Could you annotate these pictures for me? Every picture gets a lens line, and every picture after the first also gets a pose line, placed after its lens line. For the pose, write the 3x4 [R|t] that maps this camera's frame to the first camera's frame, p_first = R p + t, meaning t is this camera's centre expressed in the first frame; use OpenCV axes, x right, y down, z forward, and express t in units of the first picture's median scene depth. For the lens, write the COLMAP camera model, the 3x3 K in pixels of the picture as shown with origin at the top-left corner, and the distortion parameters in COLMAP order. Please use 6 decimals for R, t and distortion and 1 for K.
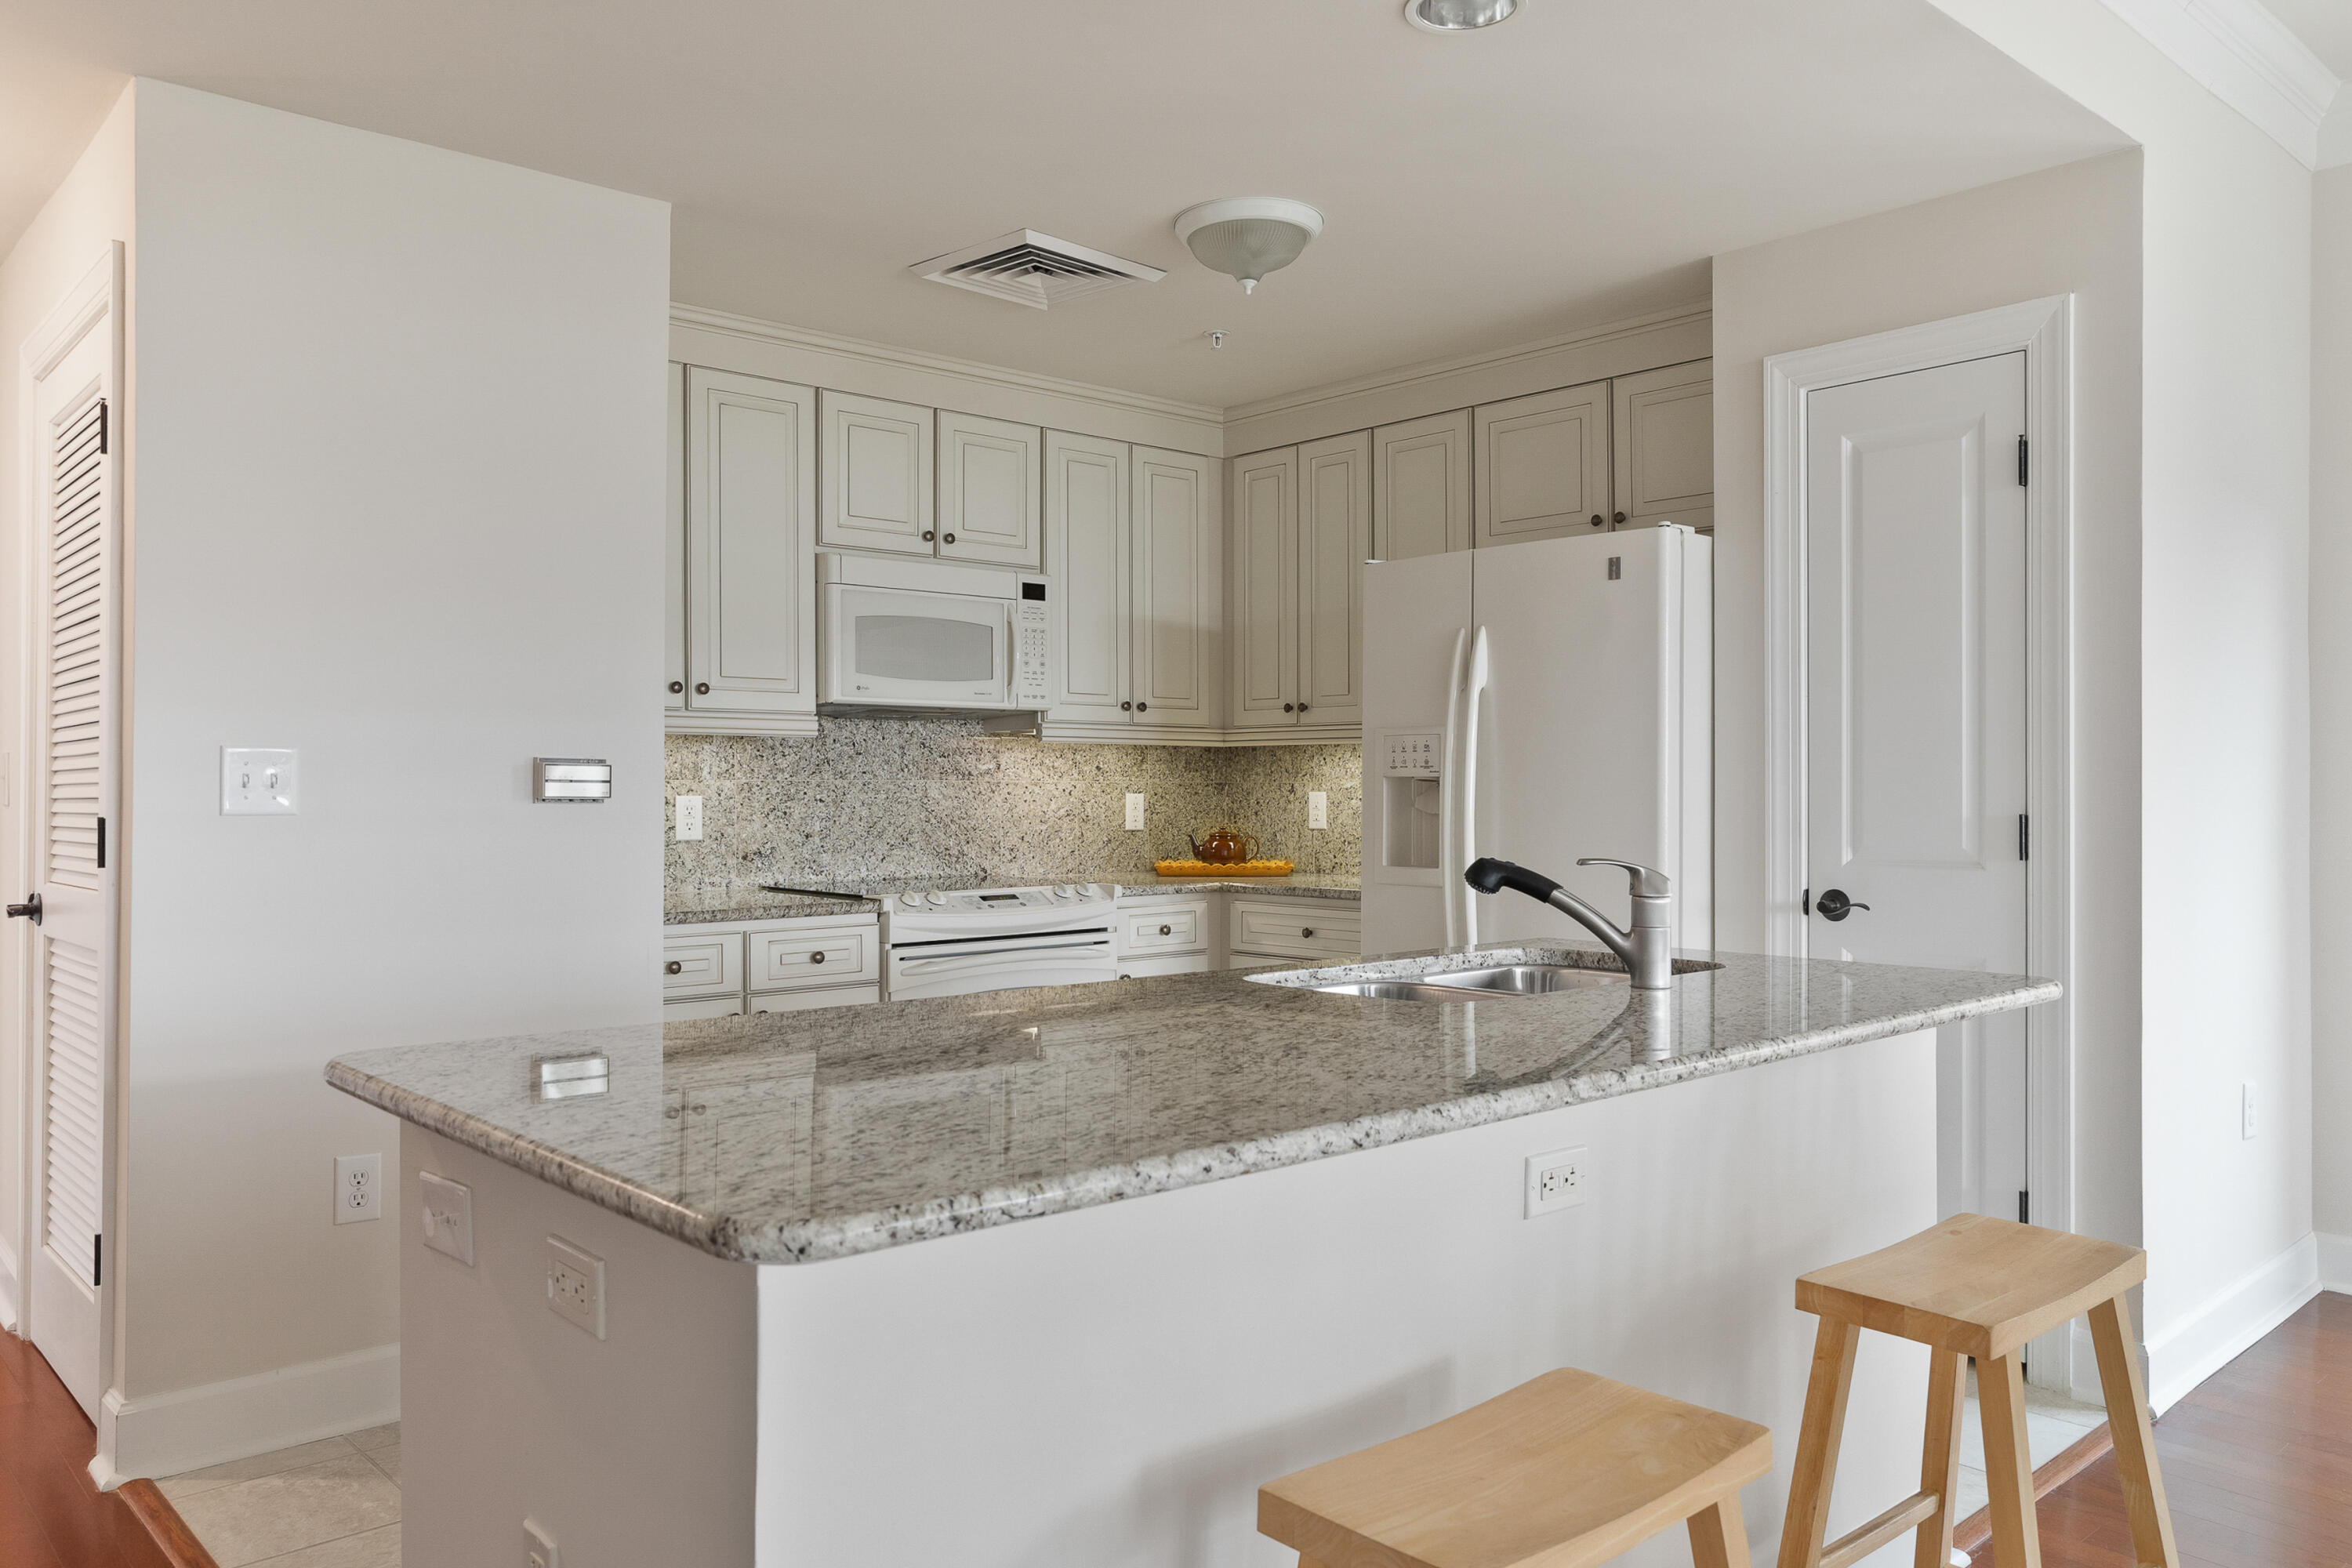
lens RADIAL K [[1712.5, 0, 1177.5], [0, 1712.5, 787.4], [0, 0, 1]] dist [-0.005060, 0.012665]
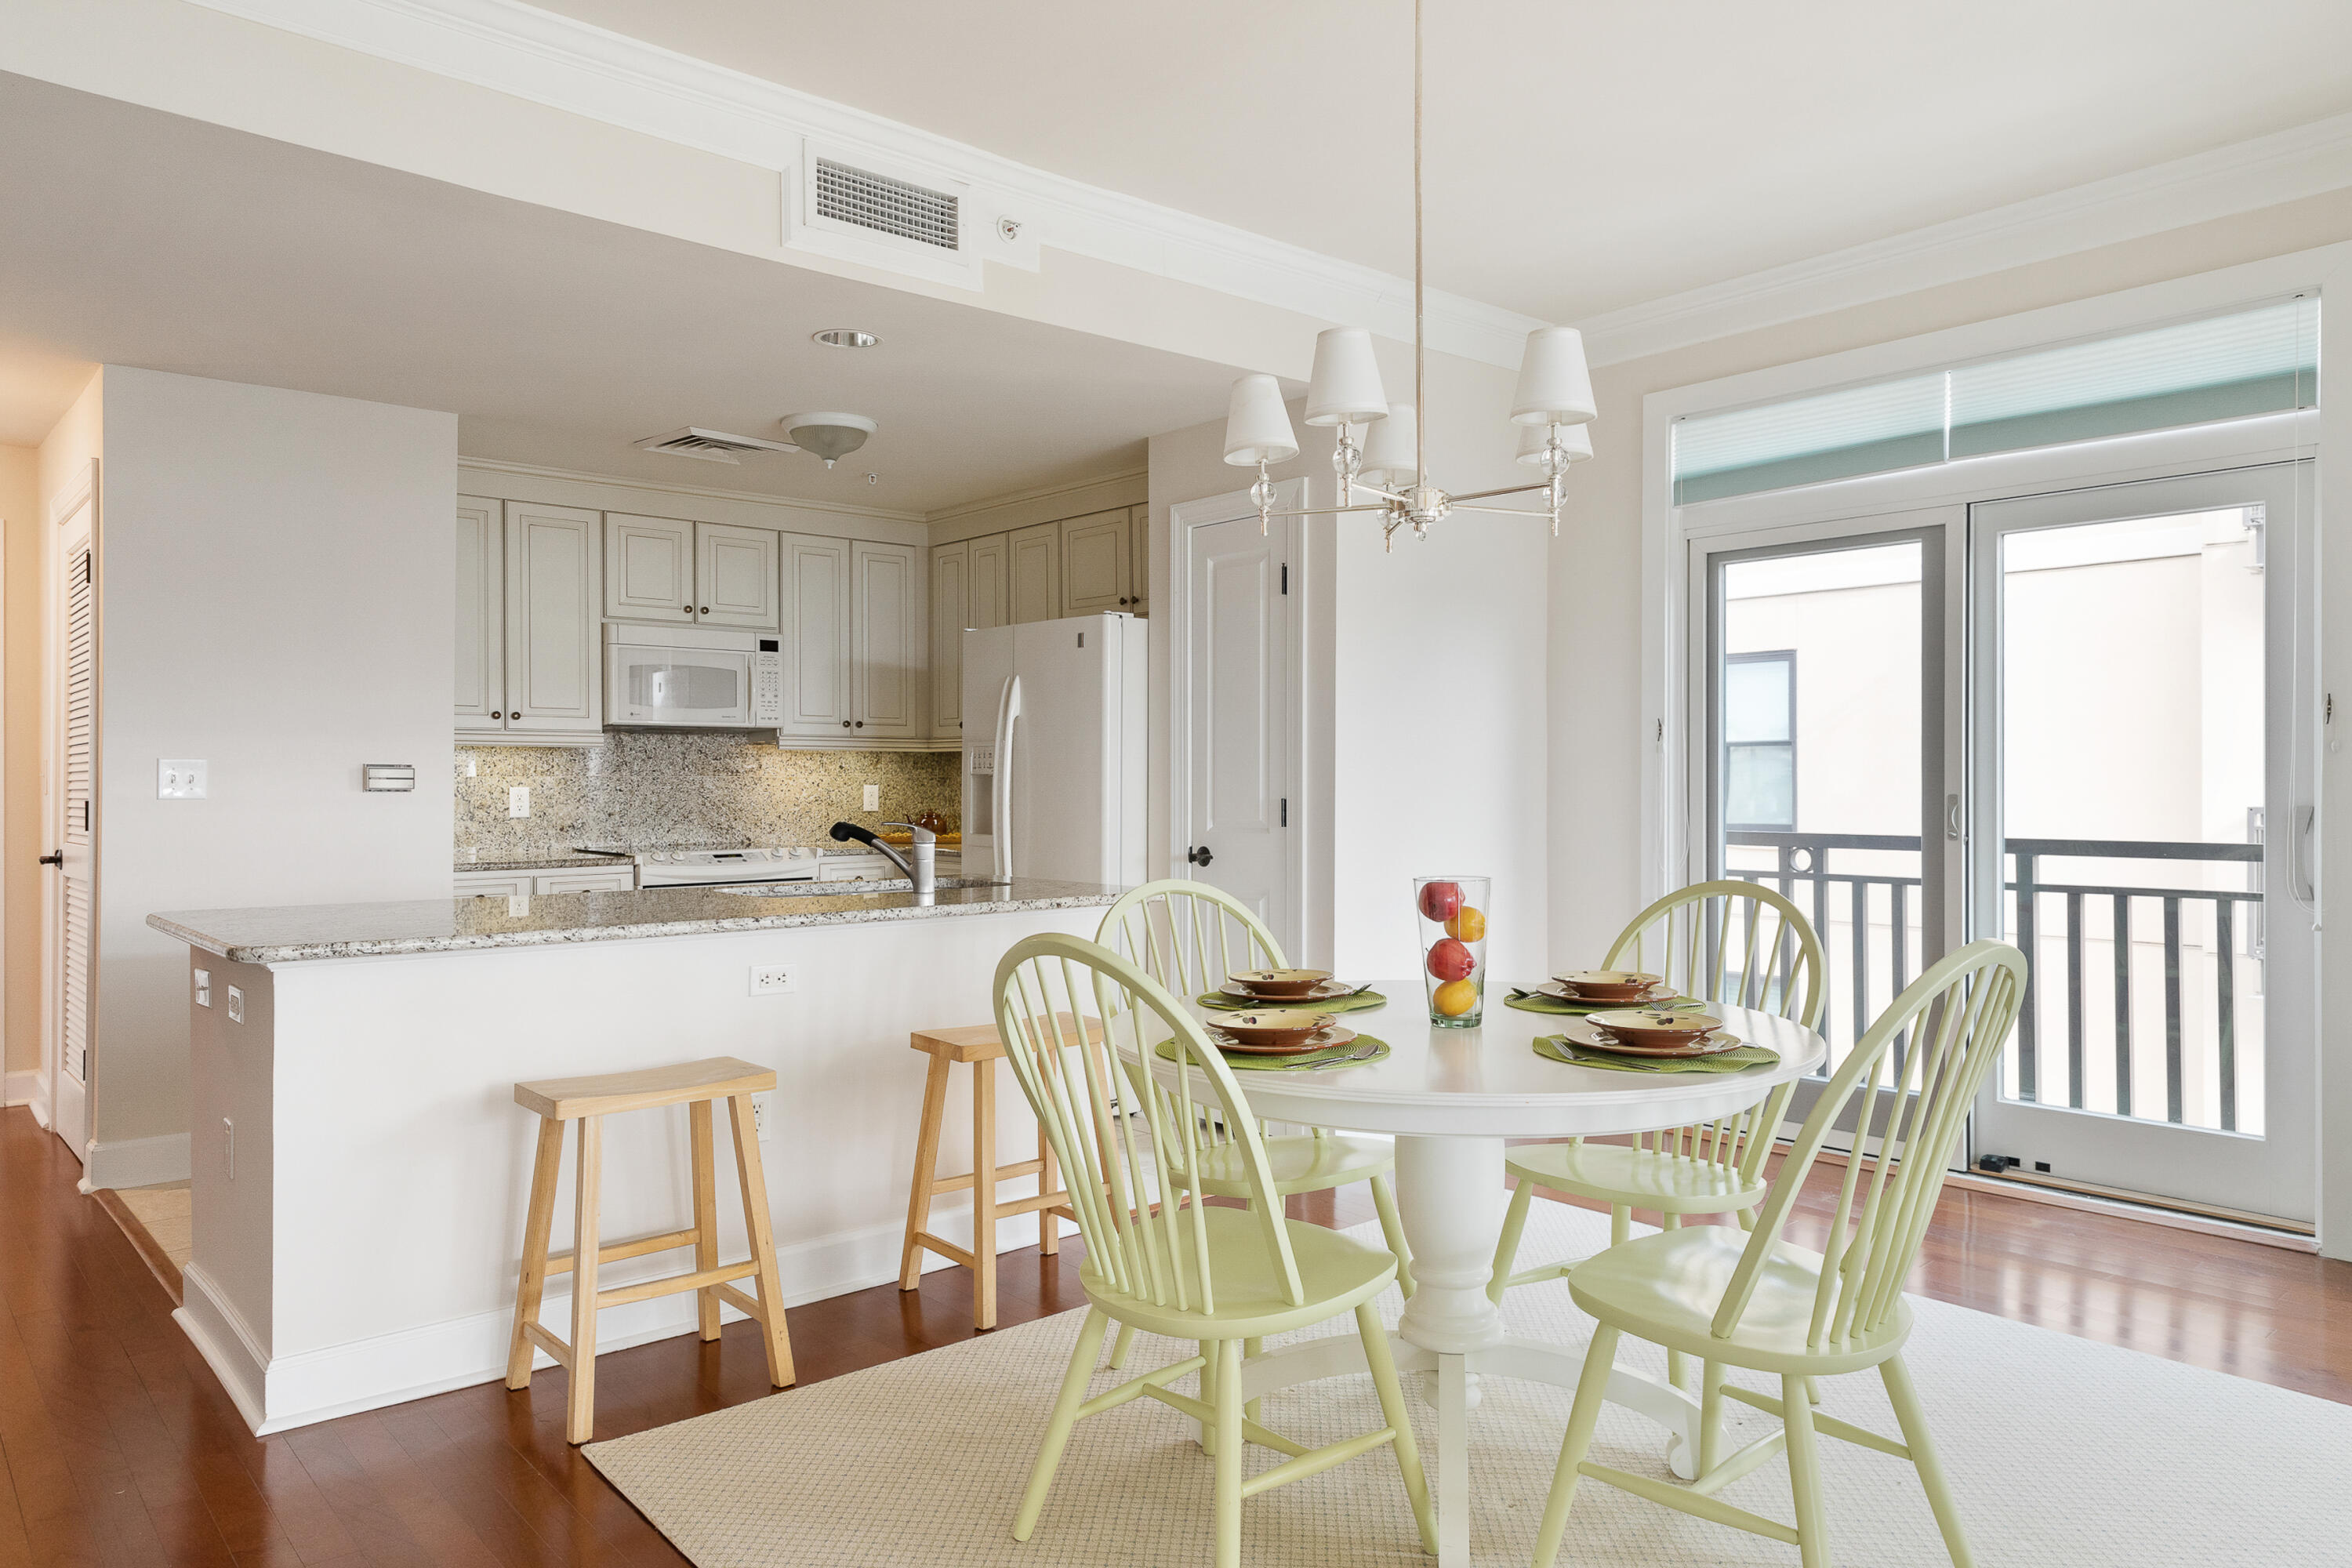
lens RADIAL K [[1553.2, 0, 1177.3], [0, 1553.2, 780.9], [0, 0, 1]] dist [0.008729, -0.000940]
pose [[0.999985, -0.000682, -0.005373, 0.309900], [0.000691, 0.999998, 0.001752, -0.002617], [0.005372, -0.001756, 0.999984, -0.360250]]
